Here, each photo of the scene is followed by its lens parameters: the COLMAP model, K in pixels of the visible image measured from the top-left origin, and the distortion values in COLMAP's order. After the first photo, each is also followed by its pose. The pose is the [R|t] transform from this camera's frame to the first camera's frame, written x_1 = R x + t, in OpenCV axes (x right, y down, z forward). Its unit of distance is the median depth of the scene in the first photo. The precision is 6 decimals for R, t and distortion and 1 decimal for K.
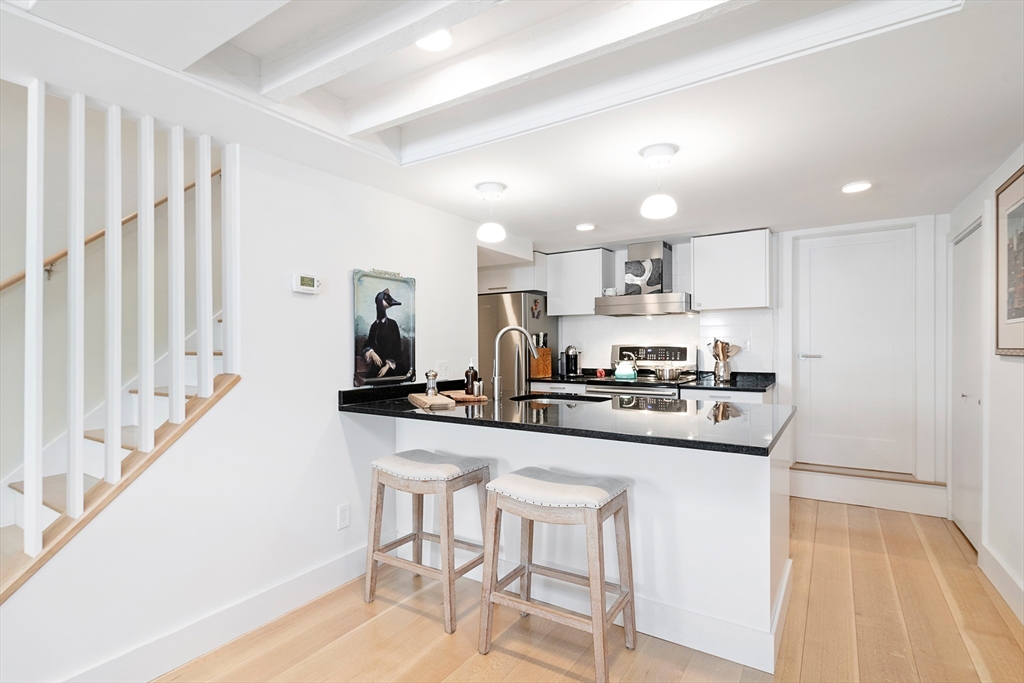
lens RADIAL K [[500.0, 0, 511.8], [0, 500.0, 350.1], [0, 0, 1]] dist [0.003692, 0.000341]
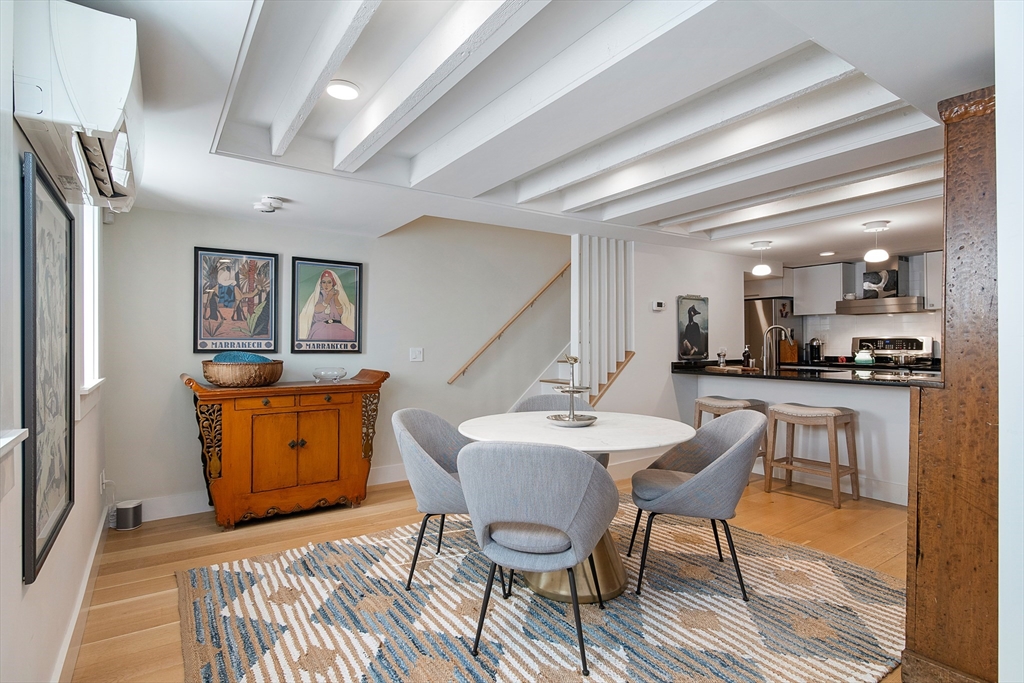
lens RADIAL K [[520.9, 0, 506.0], [0, 520.9, 340.8], [0, 0, 1]] dist [0.002675, -0.000444]
pose [[0.917128, -0.001887, -0.398588, -0.127037], [-0.002231, 0.999949, -0.009868, 0.020822], [0.398587, 0.009940, 0.917077, -0.917699]]
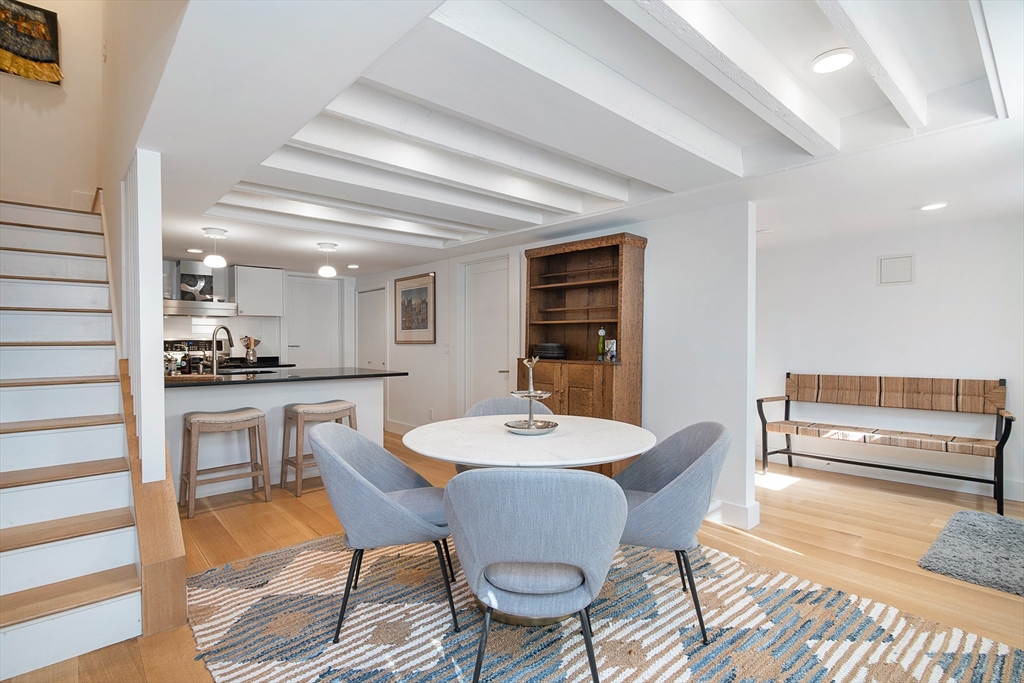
lens RADIAL K [[500.0, 0, 507.6], [0, 500.0, 343.6], [0, 0, 1]] dist [0.003692, 0.000341]
pose [[0.269648, -0.002780, 0.962955, -1.194141], [0.008824, 0.999961, 0.000416, 0.012847], [-0.962919, 0.008385, 0.269662, -0.213534]]
